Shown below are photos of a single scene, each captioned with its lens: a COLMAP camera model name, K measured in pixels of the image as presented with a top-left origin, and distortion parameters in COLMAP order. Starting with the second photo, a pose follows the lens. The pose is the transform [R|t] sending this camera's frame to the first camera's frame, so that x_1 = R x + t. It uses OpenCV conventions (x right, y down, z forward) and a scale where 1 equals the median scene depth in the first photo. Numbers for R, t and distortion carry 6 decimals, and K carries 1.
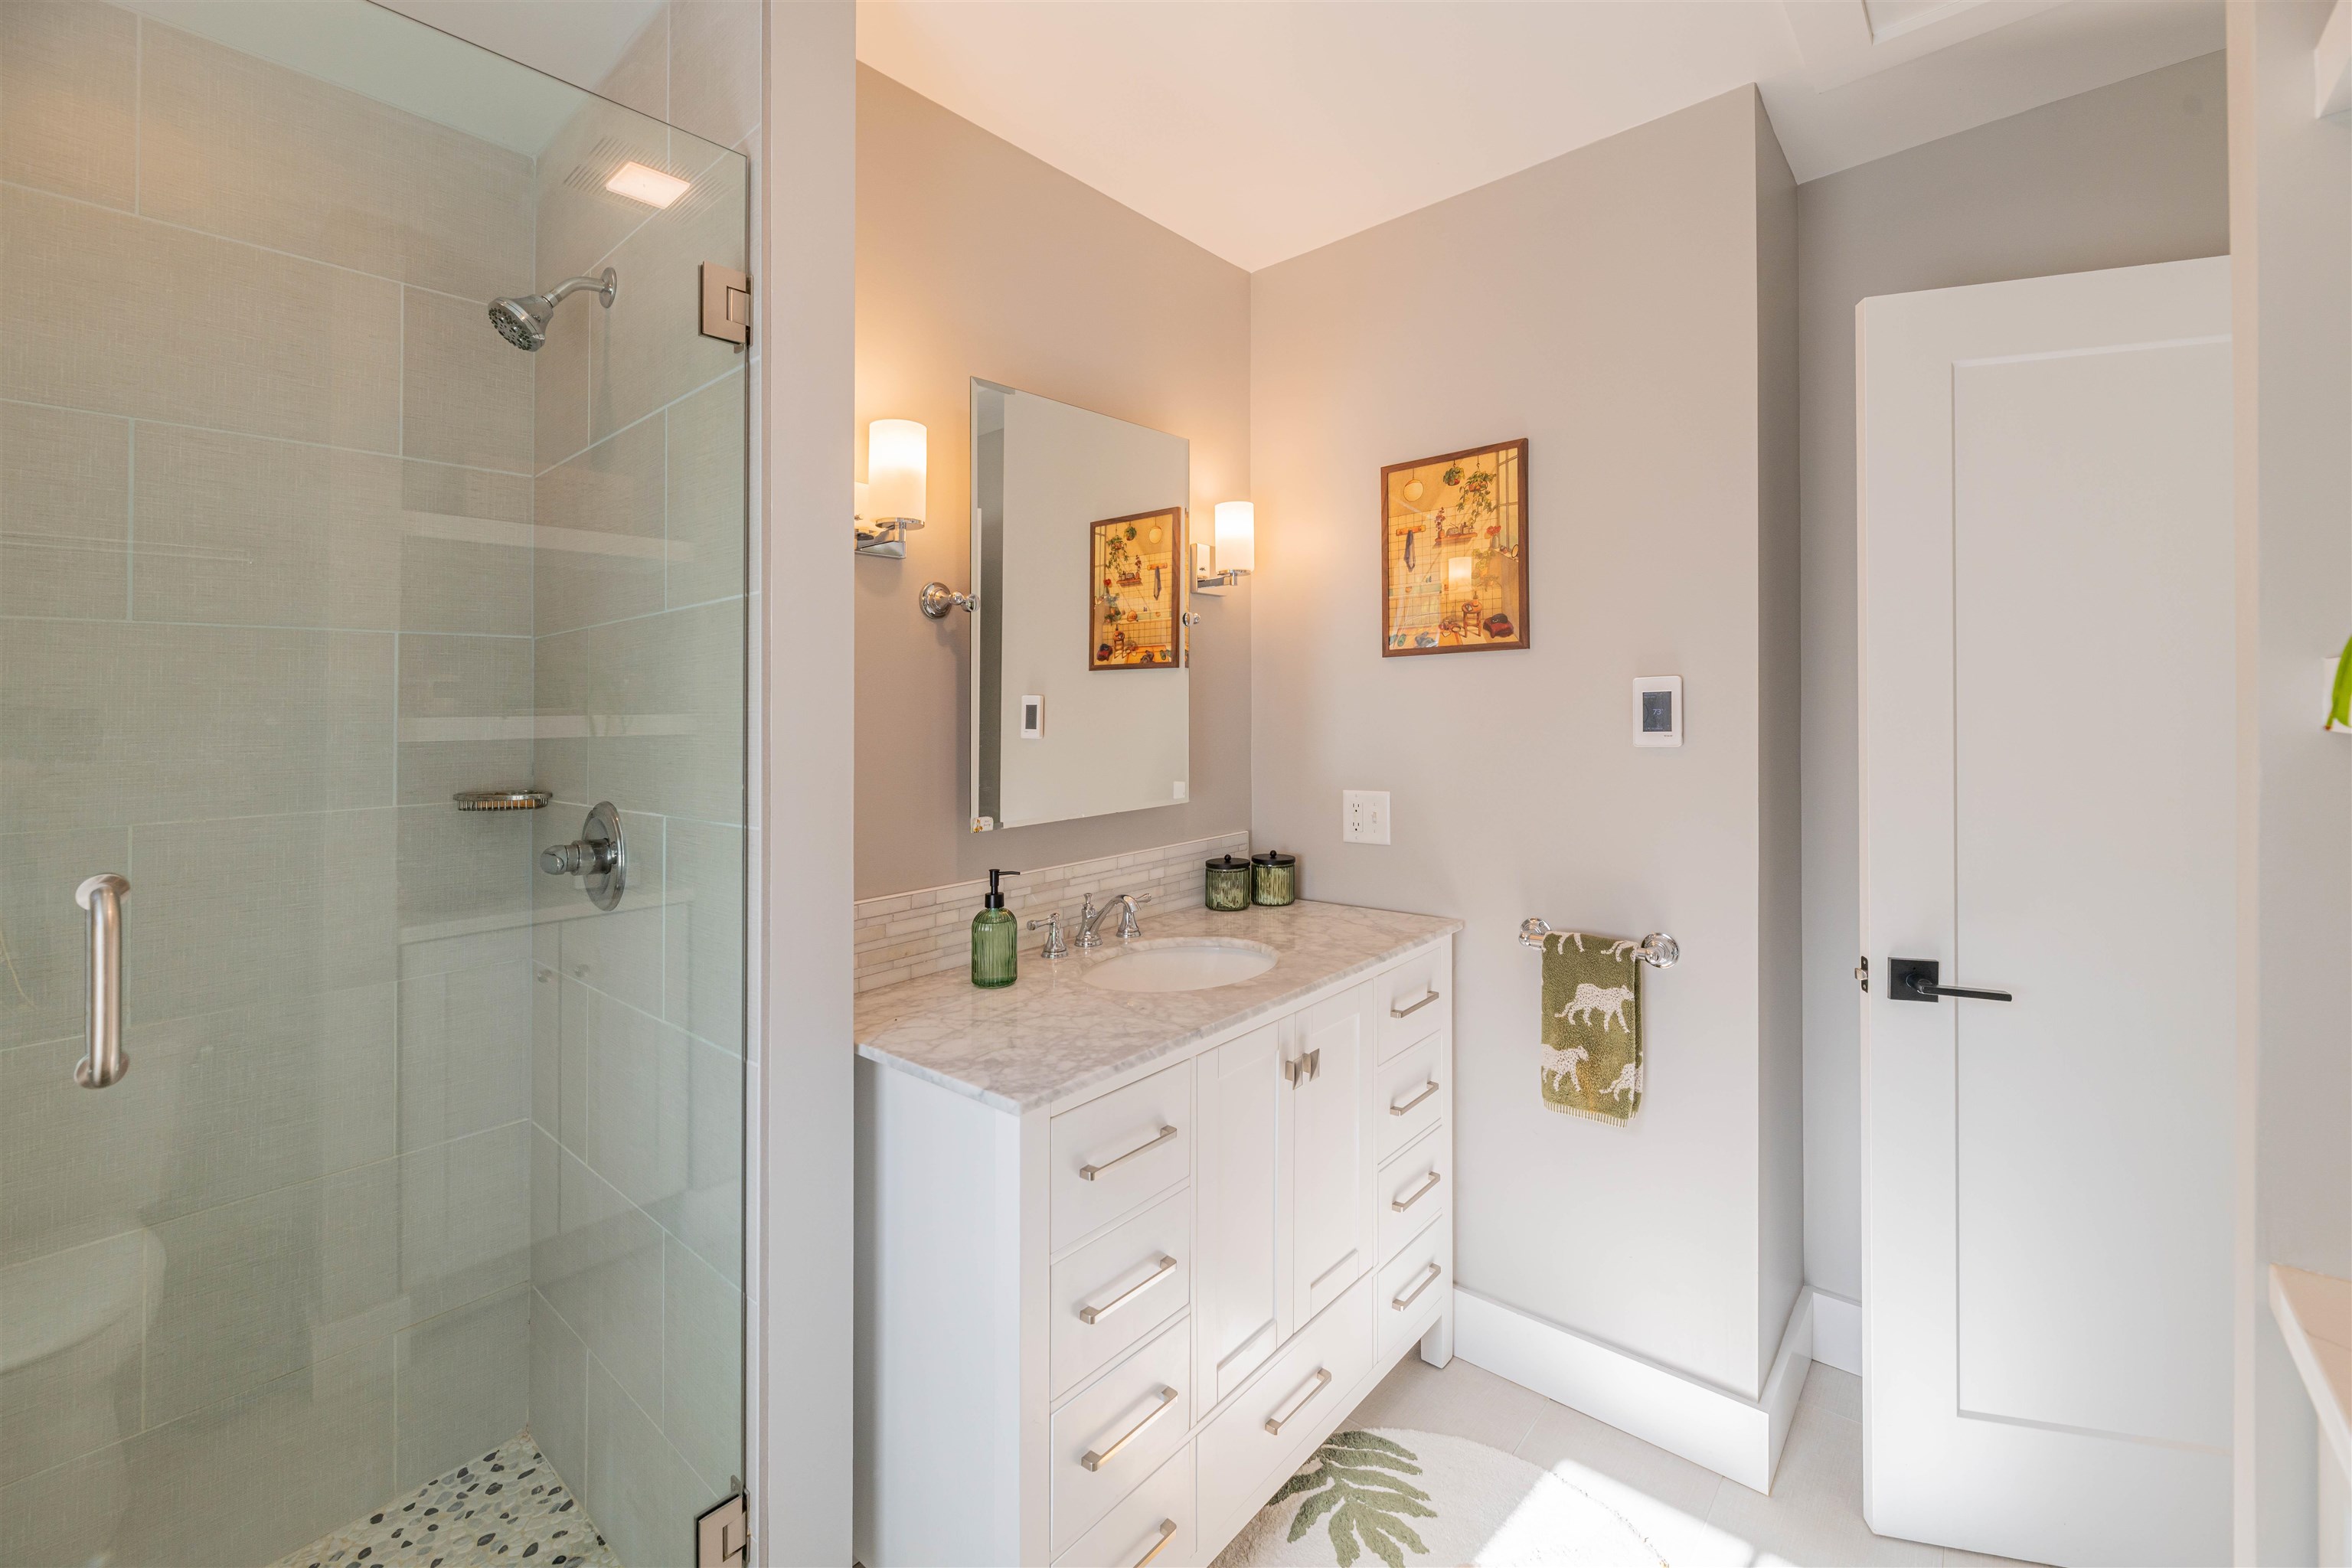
lens RADIAL K [[937.3, 0, 1170.5], [0, 937.3, 713.7], [0, 0, 1]] dist [-0.000036, 0.000078]
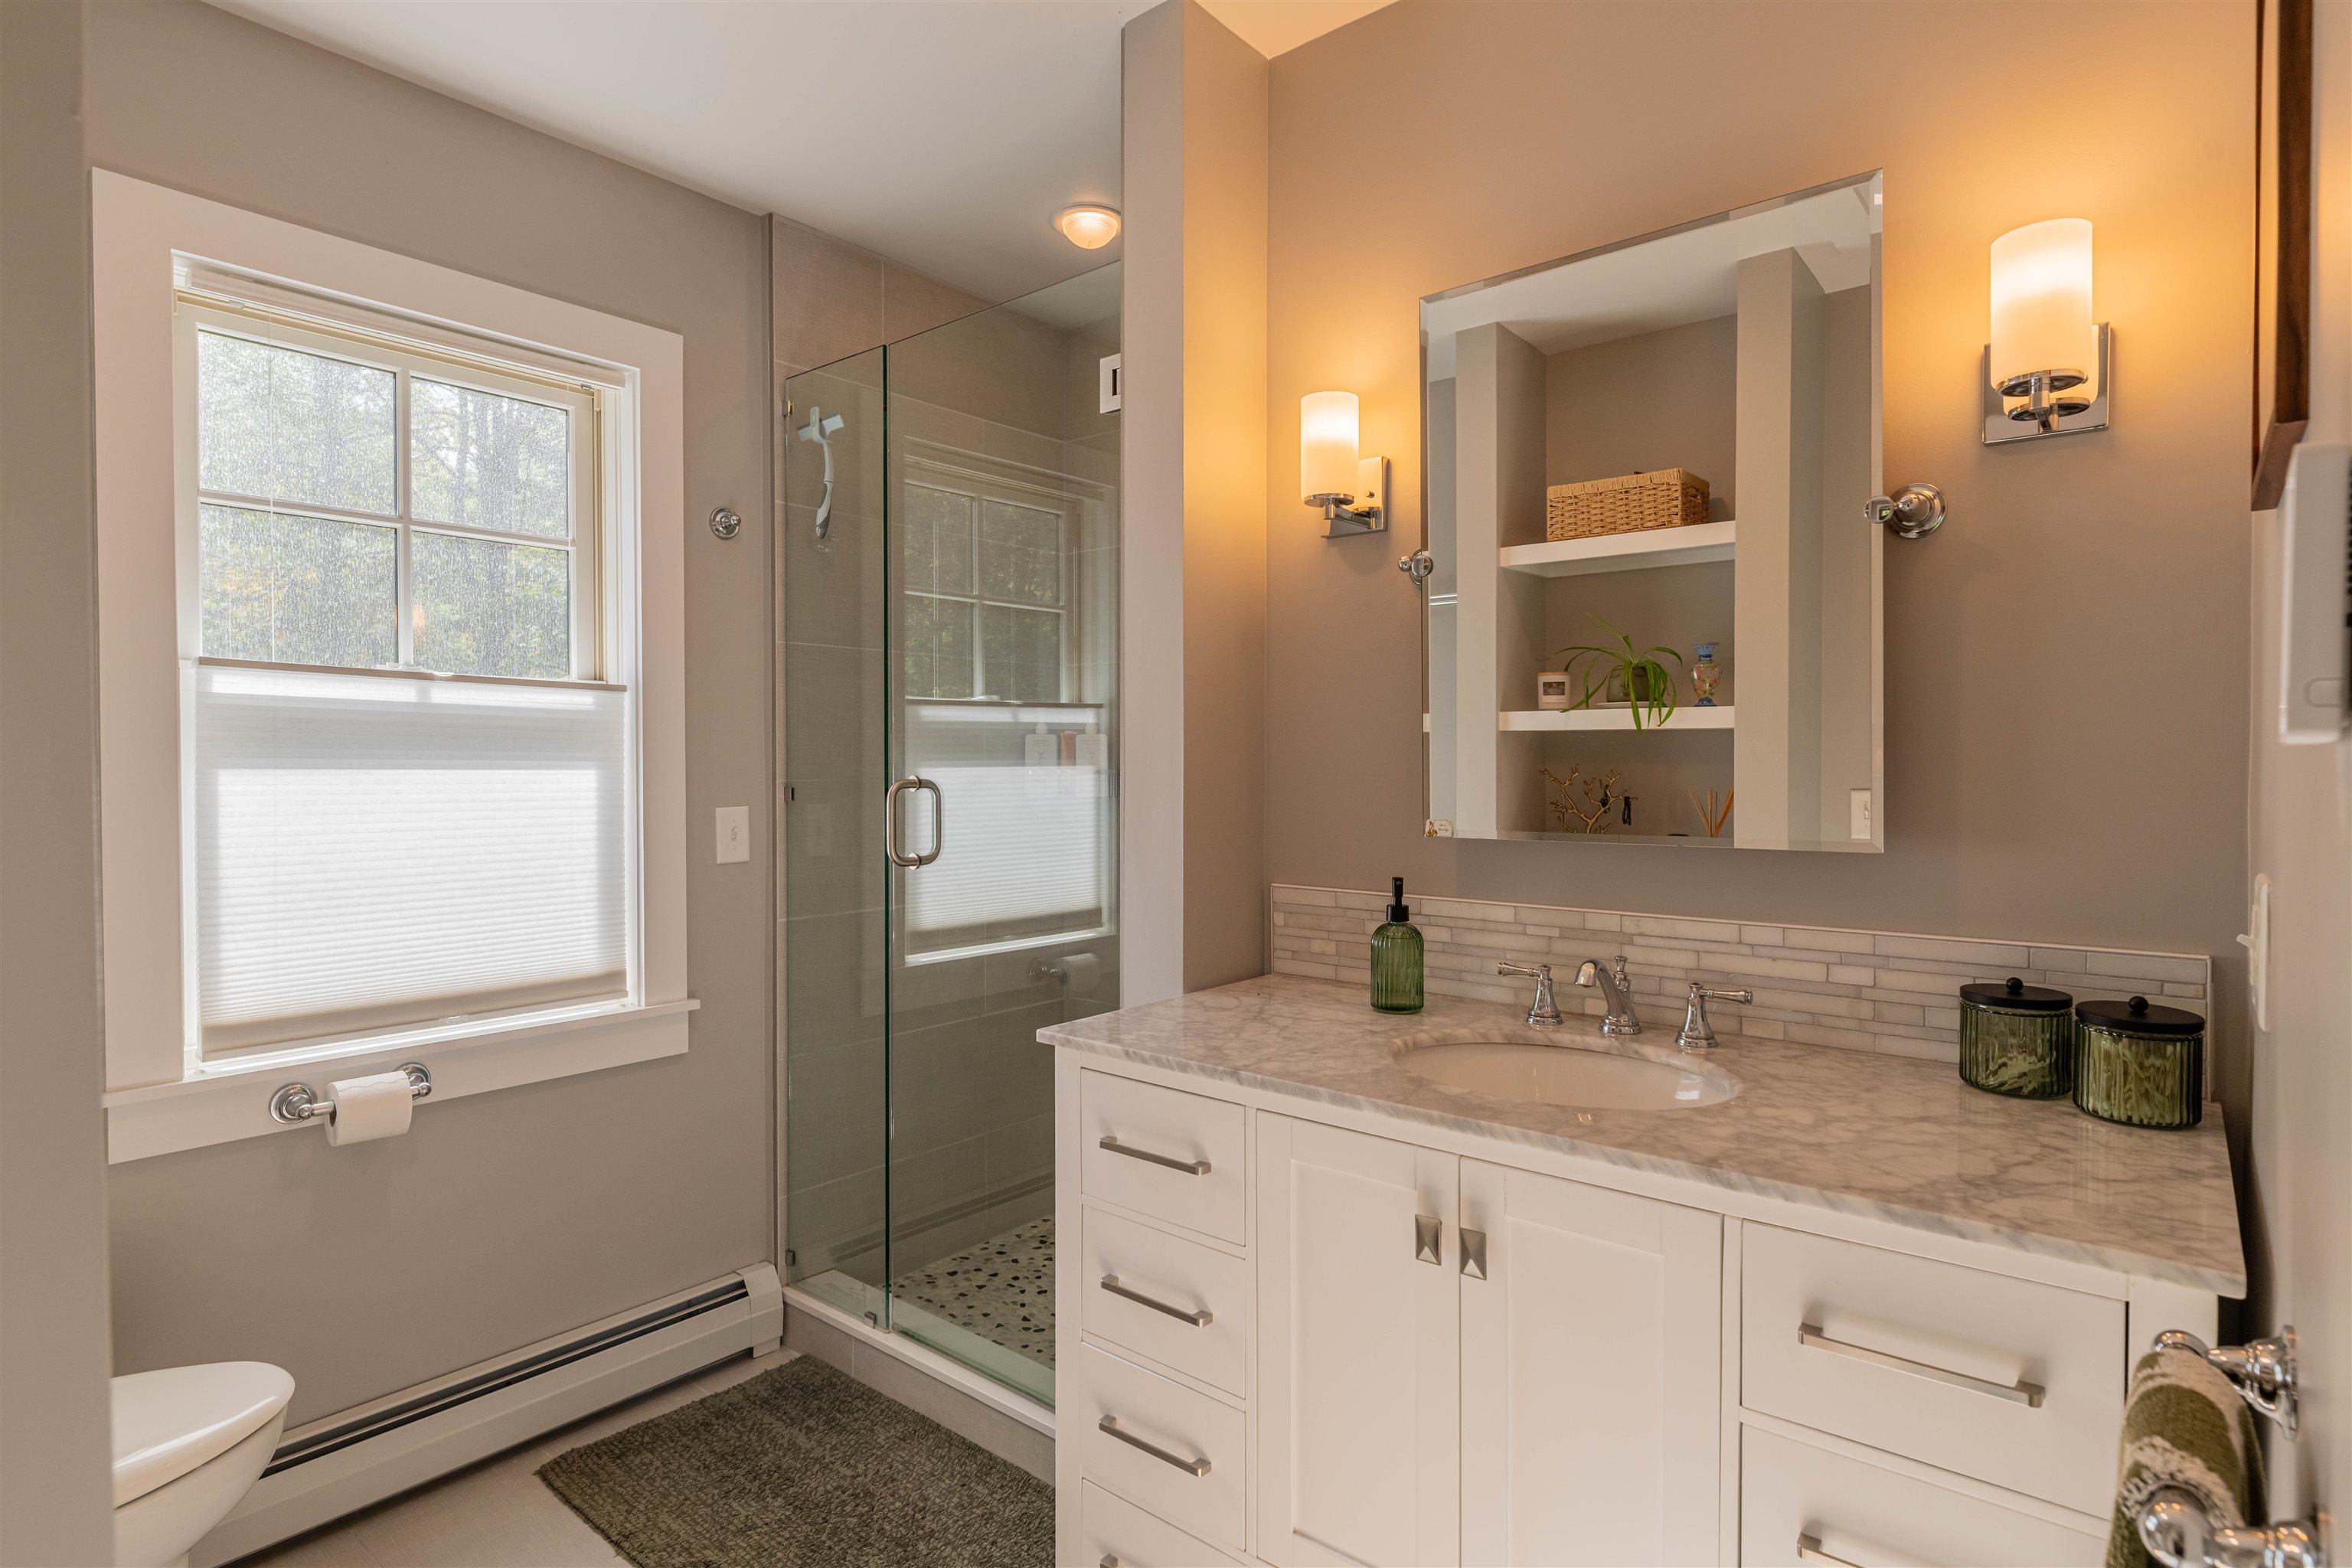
lens RADIAL K [[1231.5, 0, 1176.0], [0, 1231.5, 784.0], [0, 0, 1]] dist [0.001047, 0.000075]
pose [[0.040043, 0.047751, -0.998056, 0.737550], [0.004610, 0.998838, 0.047974, 0.021574], [0.999187, -0.006522, 0.039776, 0.608907]]
